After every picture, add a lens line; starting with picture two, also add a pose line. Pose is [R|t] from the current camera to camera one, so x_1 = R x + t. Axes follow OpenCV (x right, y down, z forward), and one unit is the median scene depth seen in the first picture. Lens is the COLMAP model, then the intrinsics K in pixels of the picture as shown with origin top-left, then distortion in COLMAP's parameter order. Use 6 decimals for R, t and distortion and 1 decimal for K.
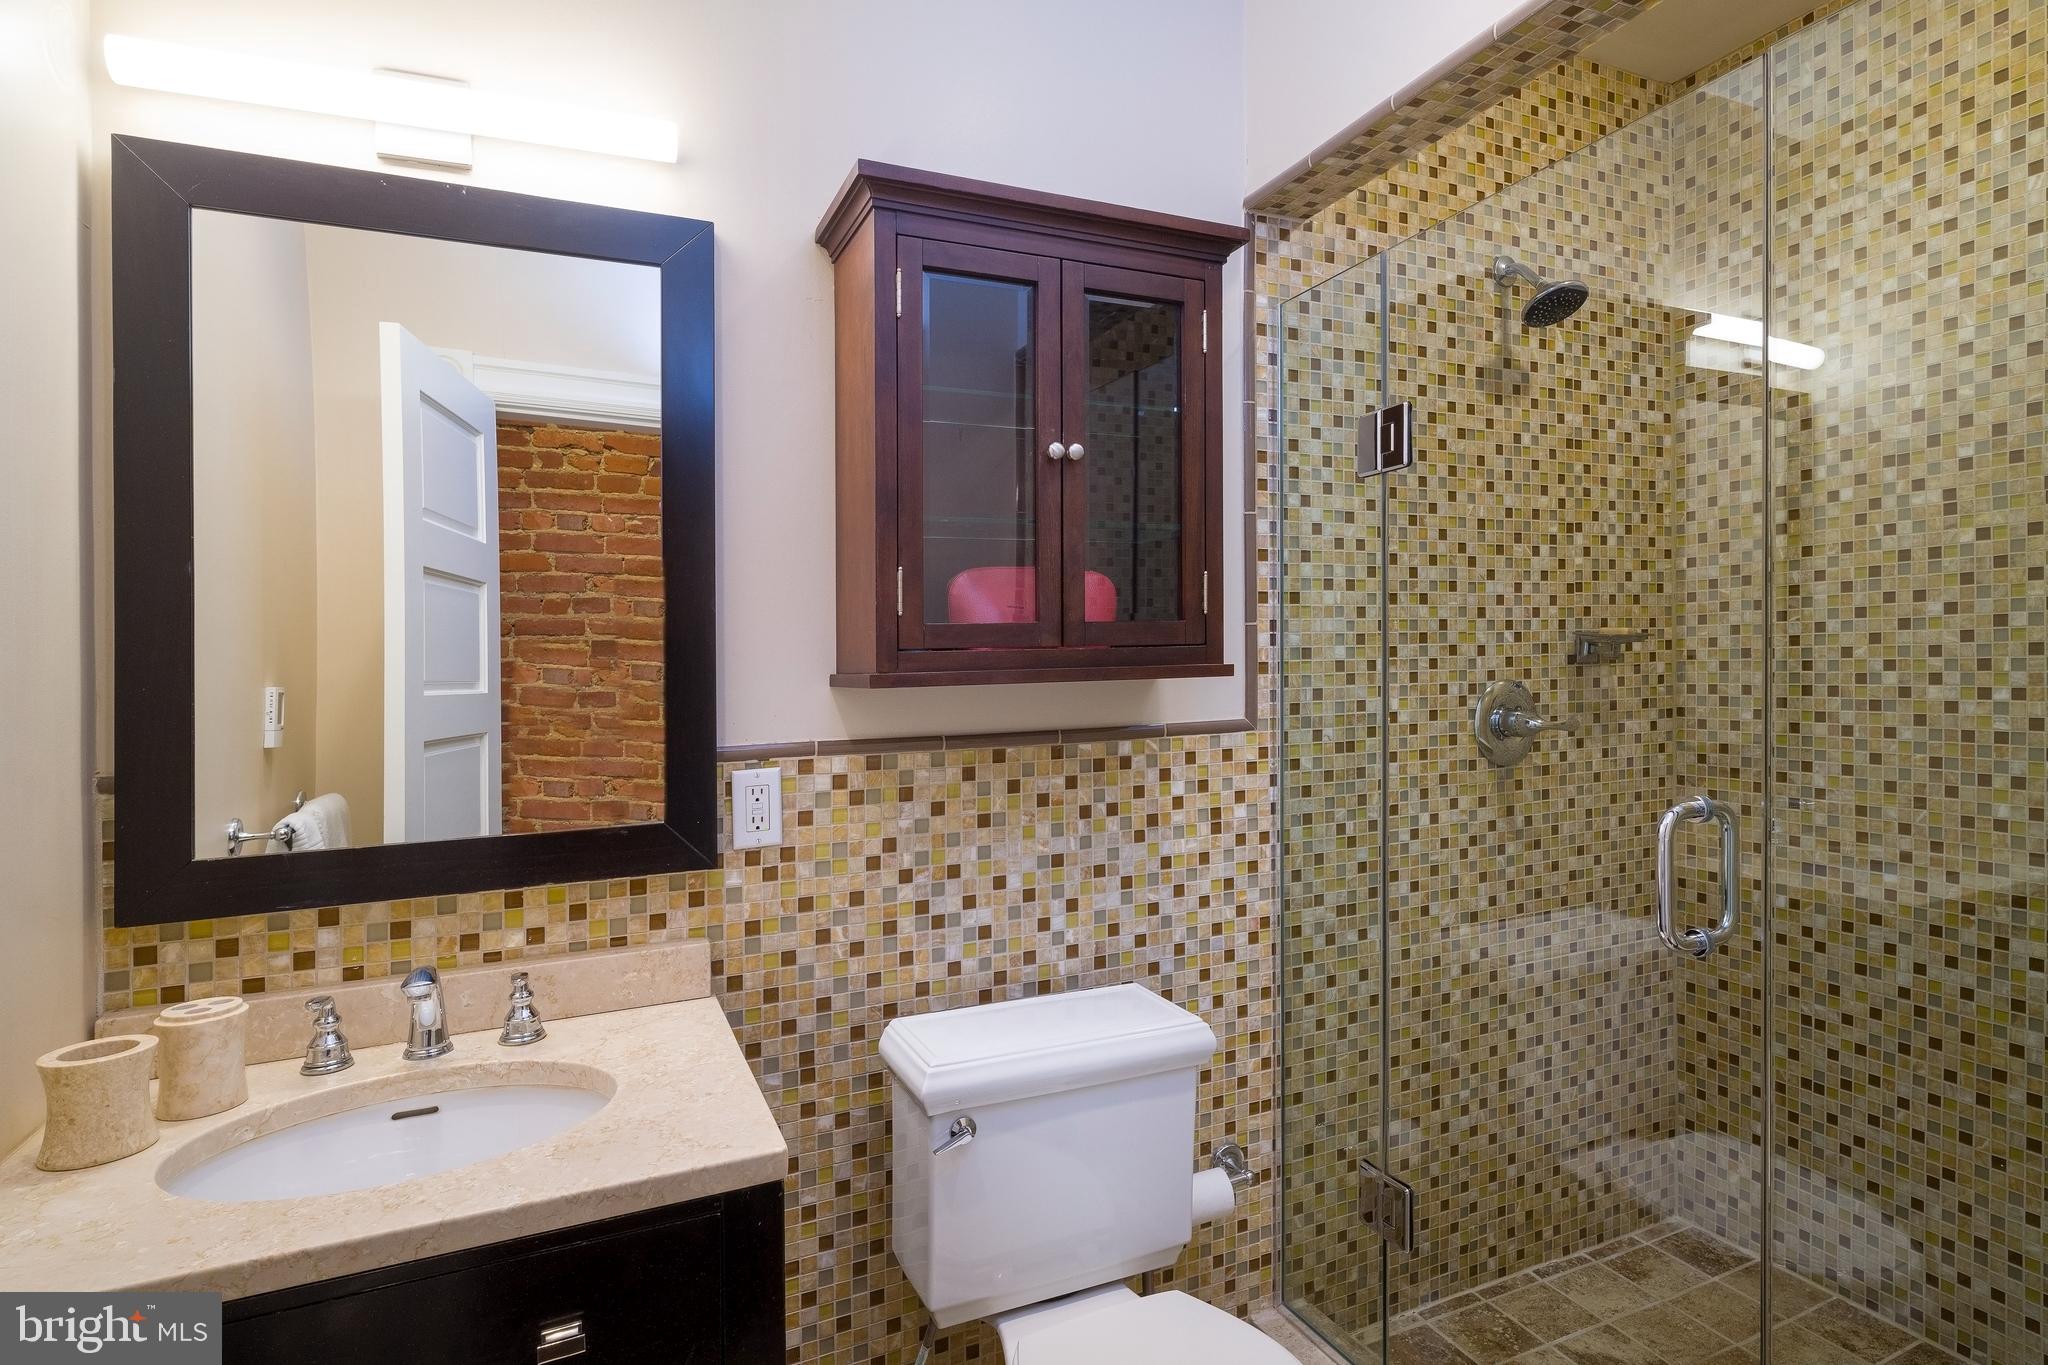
lens RADIAL K [[1108.5, 0, 1073.2], [0, 1108.5, 691.2], [0, 0, 1]] dist [-0.002355, 0.000715]
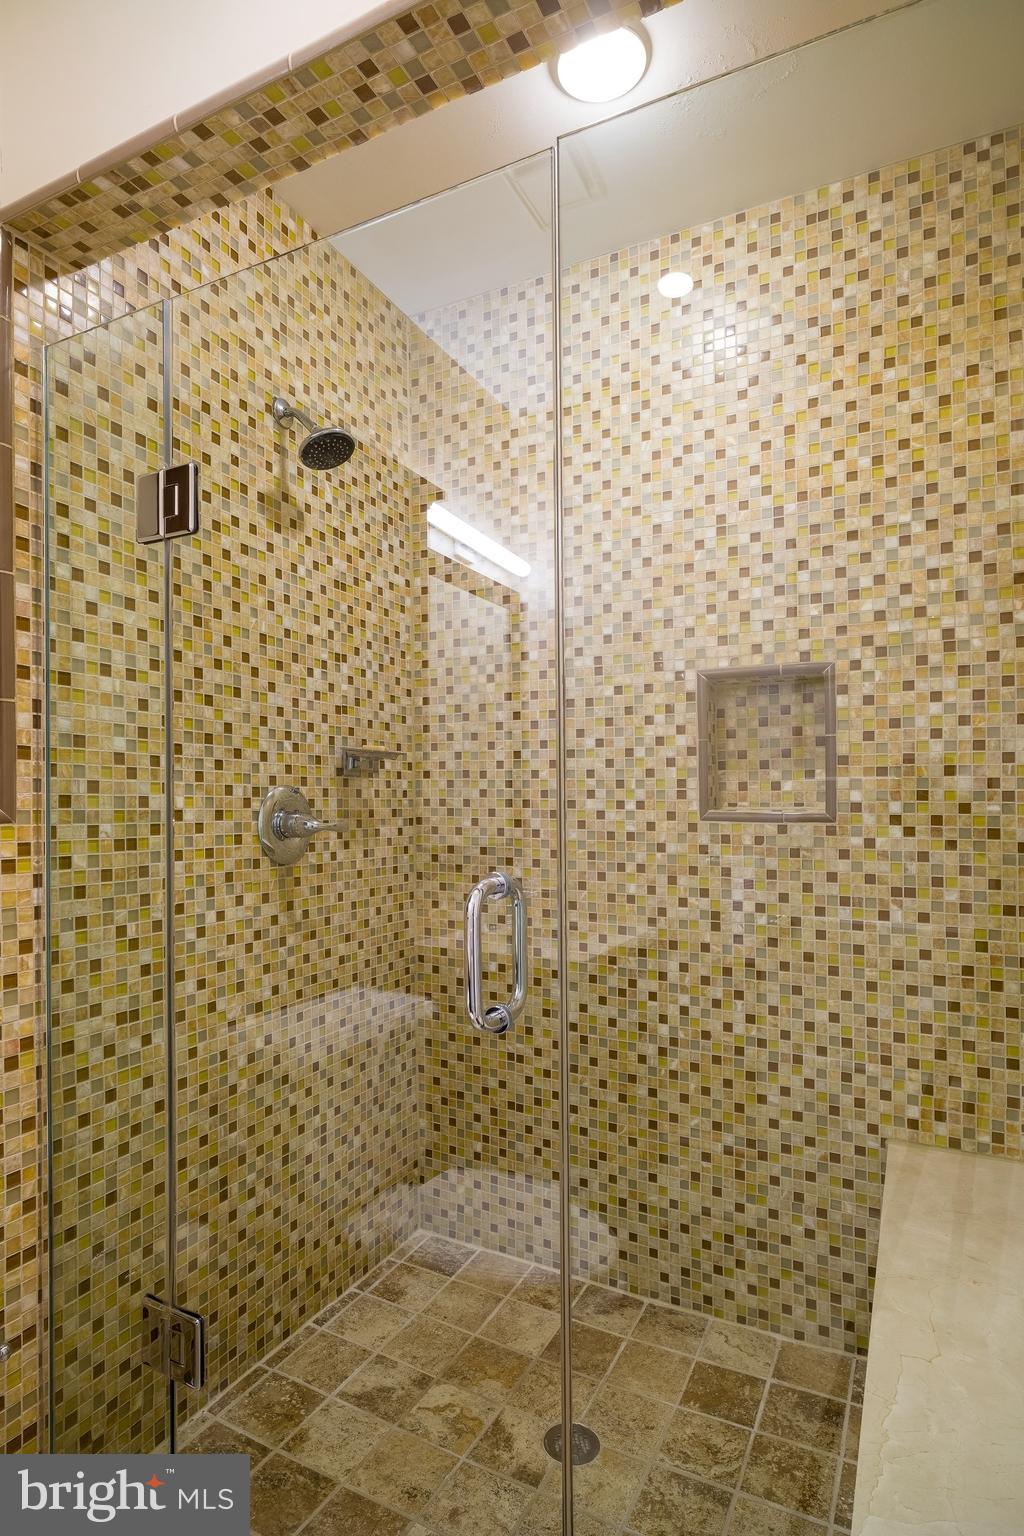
lens RADIAL K [[831.4, 0, 507.4], [0, 831.4, 871.2], [0, 0, 1]] dist [-0.002355, 0.000715]
pose [[0.790728, -0.017636, 0.611913, 0.068247], [-0.013857, 0.998813, 0.046692, 0.034883], [-0.612010, -0.045400, 0.789546, 0.239401]]
